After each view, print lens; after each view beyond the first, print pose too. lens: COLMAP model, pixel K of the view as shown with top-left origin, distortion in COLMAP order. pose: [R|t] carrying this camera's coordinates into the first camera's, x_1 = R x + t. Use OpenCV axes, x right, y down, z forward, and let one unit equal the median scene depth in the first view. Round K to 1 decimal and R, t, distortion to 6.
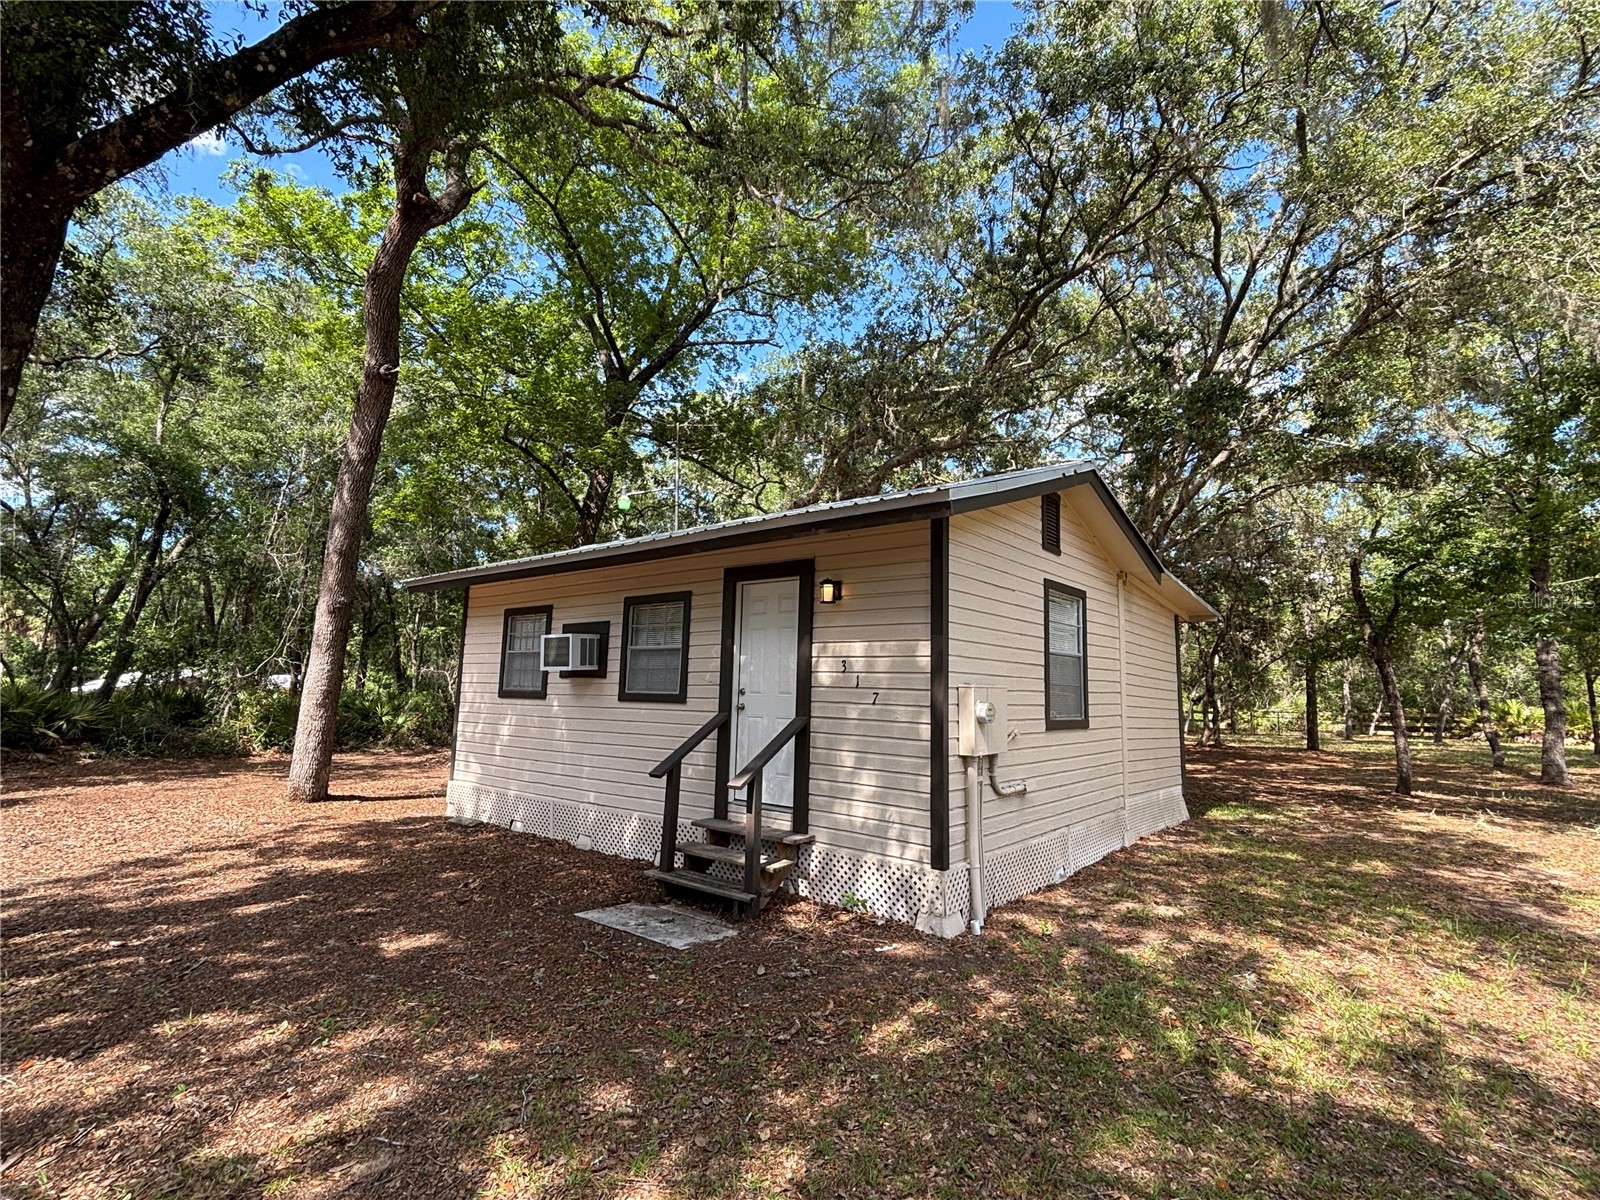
lens RADIAL K [[764.2, 0, 811.3], [0, 764.2, 602.7], [0, 0, 1]] dist [-0.003058, -0.000890]
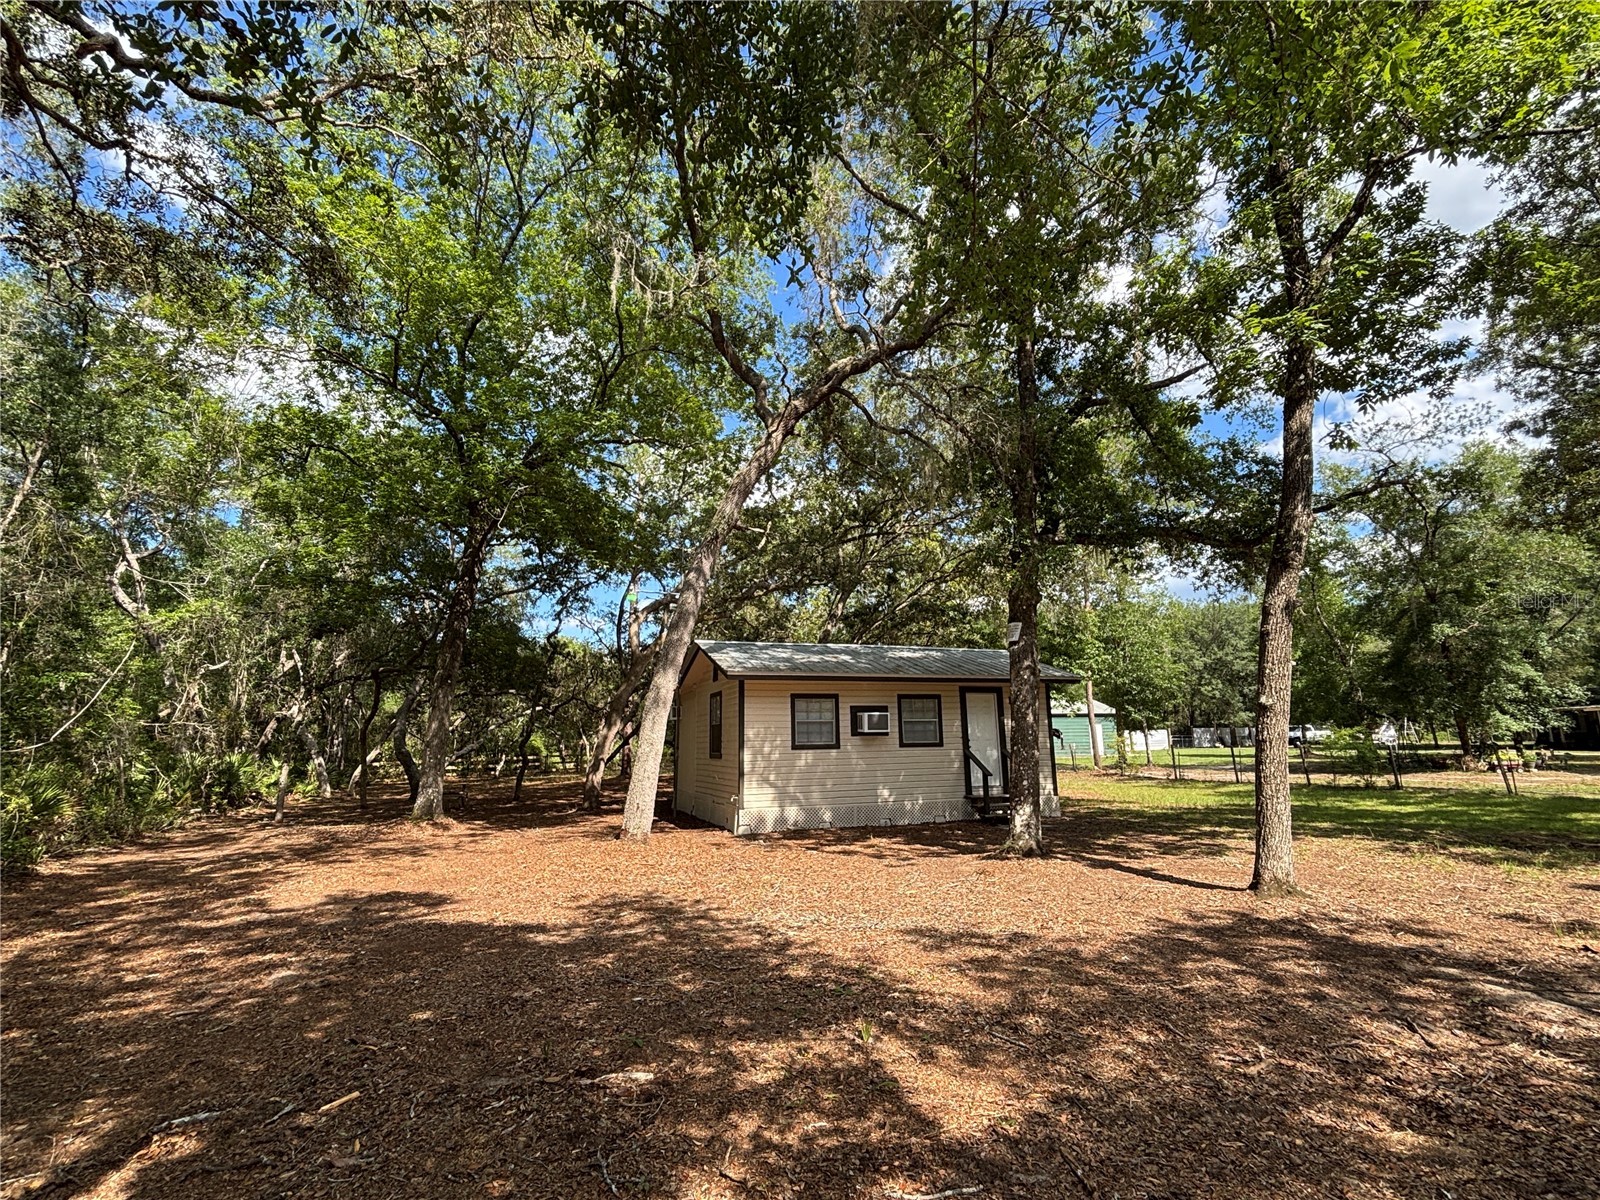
lens RADIAL K [[766.0, 0, 778.9], [0, 766.0, 599.6], [0, 0, 1]] dist [-0.000844, -0.000036]
pose [[0.534683, 0.124753, 0.835793, -2.688595], [-0.073788, 0.992158, -0.100888, -0.034999], [-0.841825, -0.007728, 0.539695, 0.247759]]
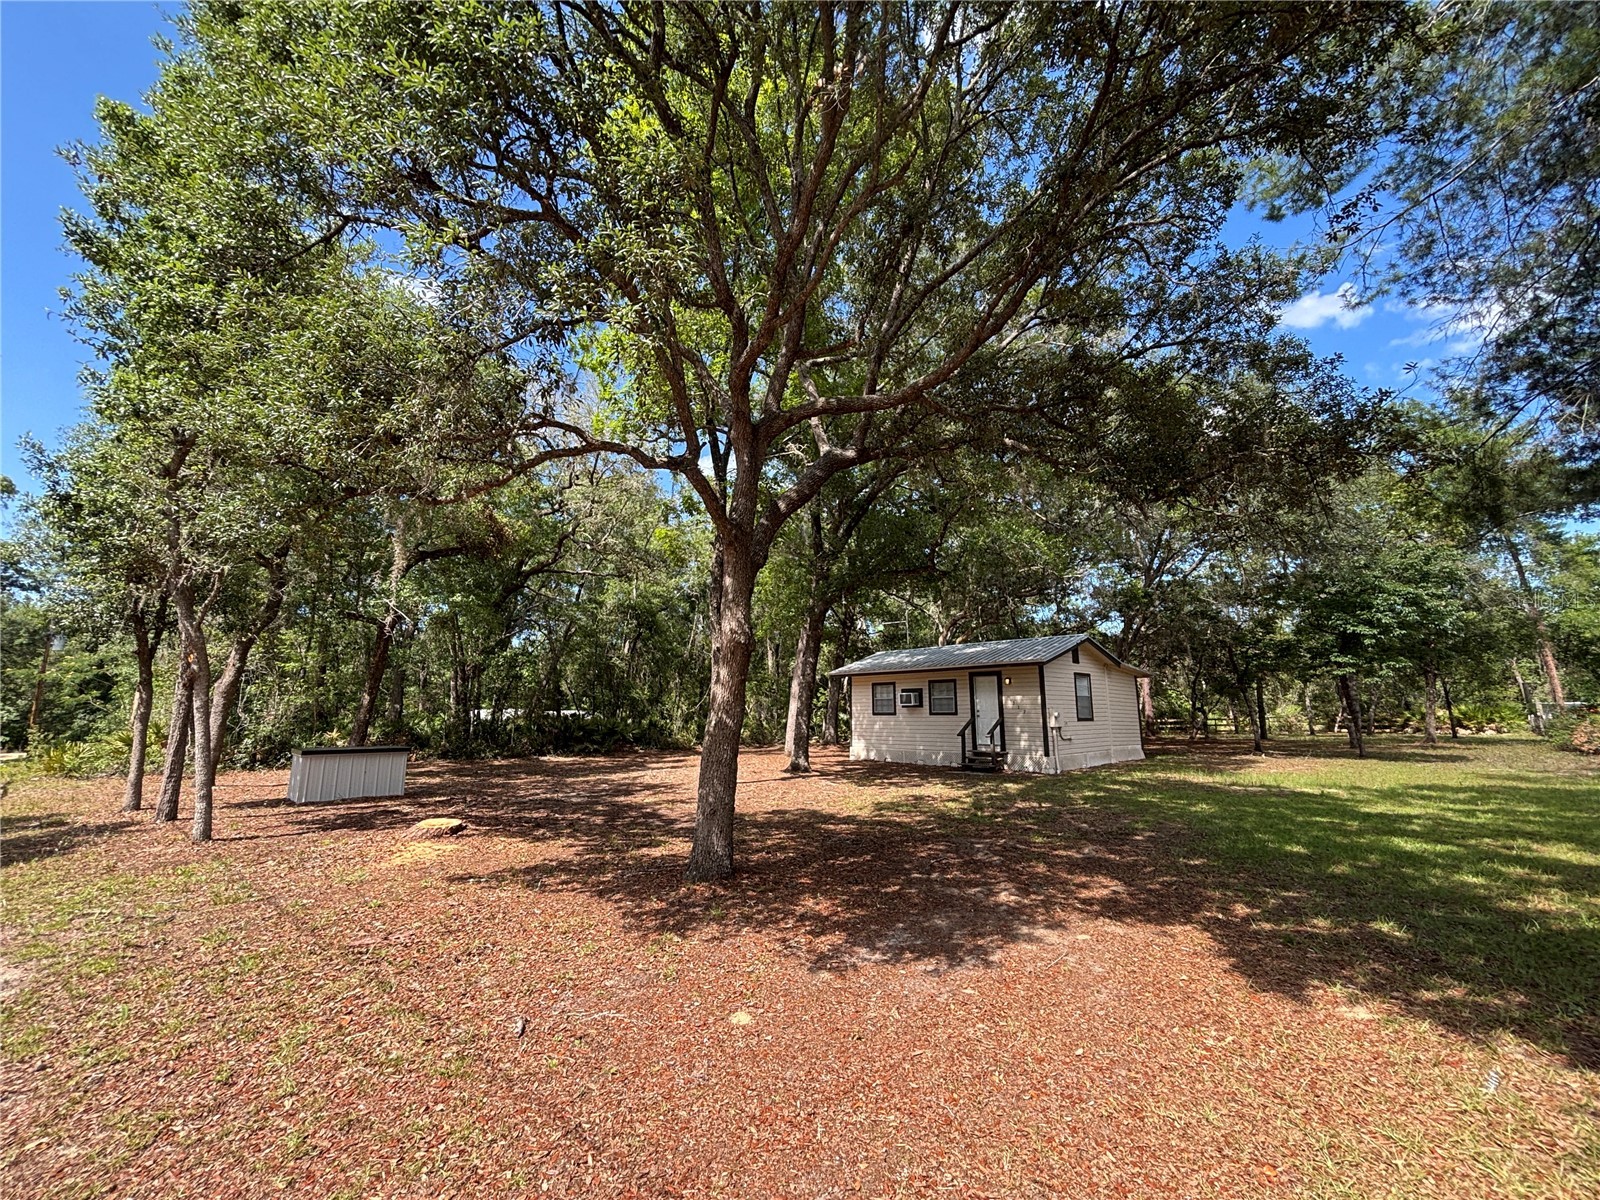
lens RADIAL K [[649.5, 0, 803.4], [0, 649.5, 598.3], [0, 0, 1]] dist [-0.000774, -0.000059]
pose [[0.988671, -0.049993, -0.141526, -0.454476], [0.041454, 0.997174, -0.062655, -0.241322], [0.144258, 0.056078, 0.987950, -2.056140]]
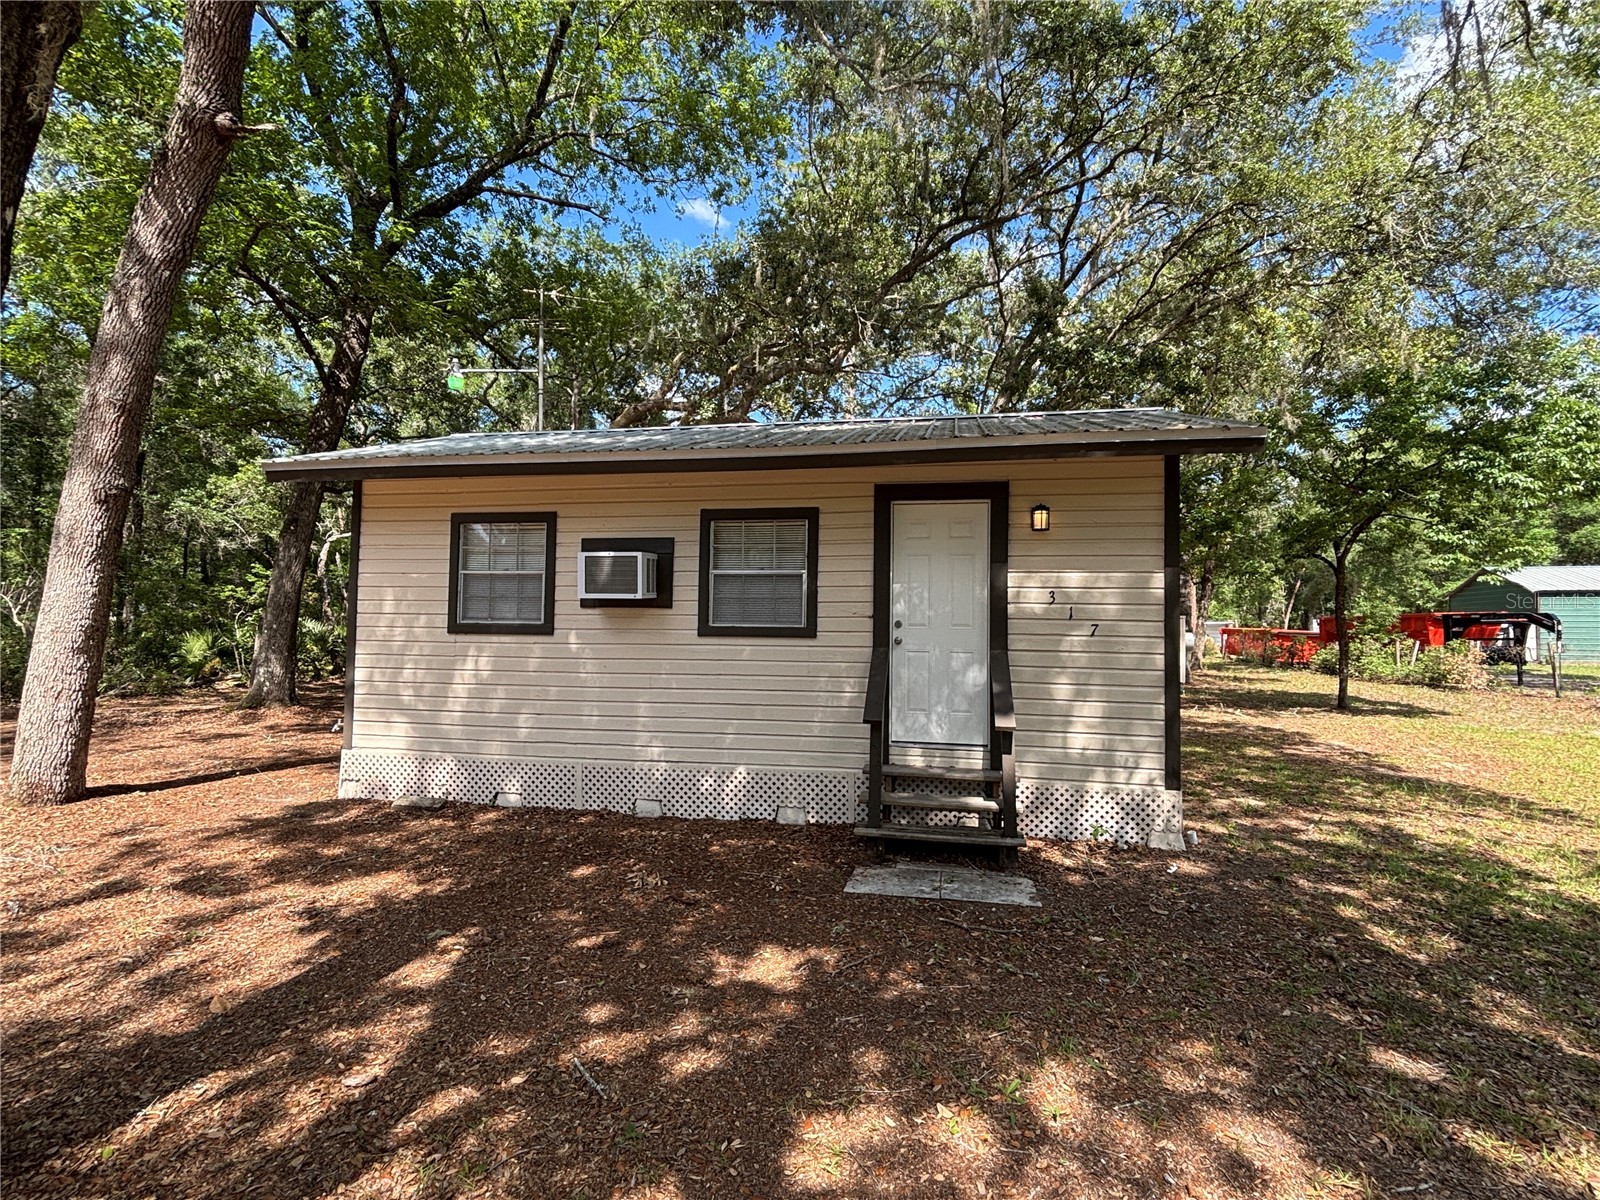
lens RADIAL K [[764.2, 0, 811.3], [0, 764.2, 602.7], [0, 0, 1]] dist [-0.003058, -0.000890]
pose [[0.881513, 0.002281, 0.472153, -0.672876], [-0.048437, 0.995149, 0.085625, 0.021605], [-0.469668, -0.098349, 0.877348, 0.288512]]
